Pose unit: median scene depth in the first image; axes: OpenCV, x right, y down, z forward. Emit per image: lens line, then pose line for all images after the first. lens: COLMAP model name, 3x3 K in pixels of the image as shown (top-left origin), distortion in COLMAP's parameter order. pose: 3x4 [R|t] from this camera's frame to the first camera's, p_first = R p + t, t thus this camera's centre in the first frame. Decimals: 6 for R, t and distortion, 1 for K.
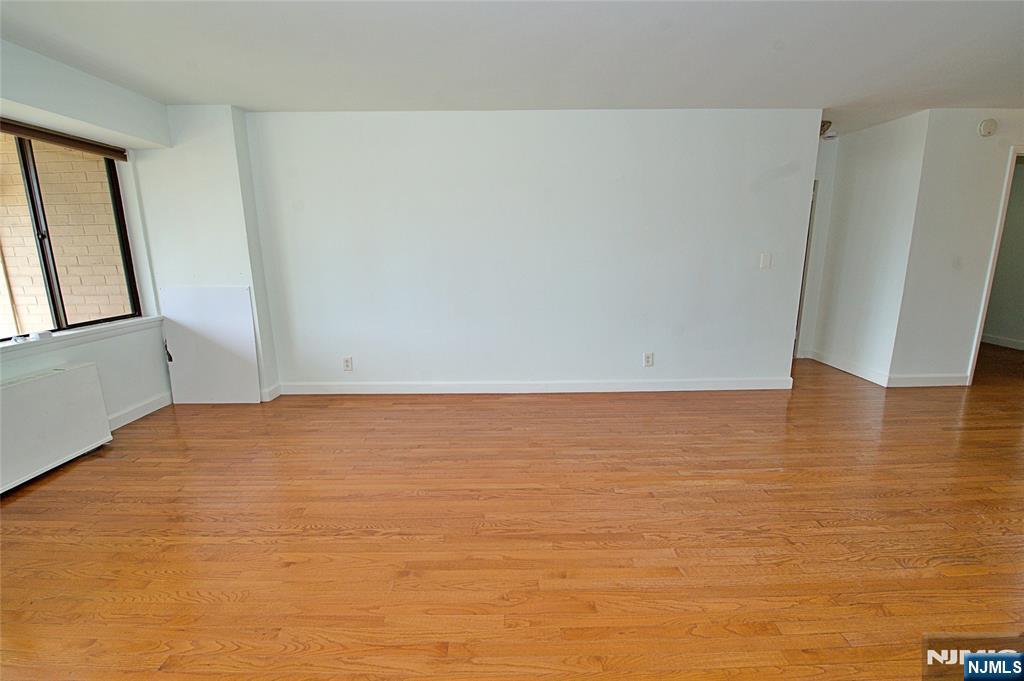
lens RADIAL K [[451.1, 0, 511.0], [0, 451.1, 344.1], [0, 0, 1]] dist [-0.023981, 0.000031]
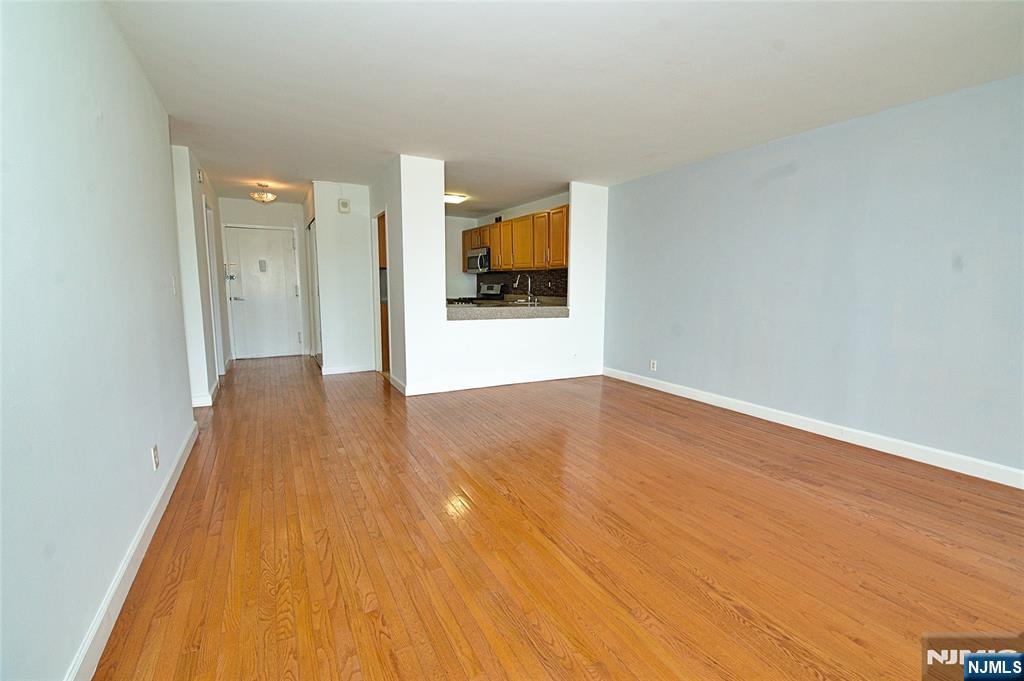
lens RADIAL K [[451.1, 0, 511.0], [0, 451.1, 344.1], [0, 0, 1]] dist [-0.023981, 0.000031]
pose [[-0.509989, -0.101935, 0.854120, -0.623508], [0.176154, 0.959533, 0.219696, -0.232971], [-0.841951, 0.262499, -0.471395, 1.371443]]
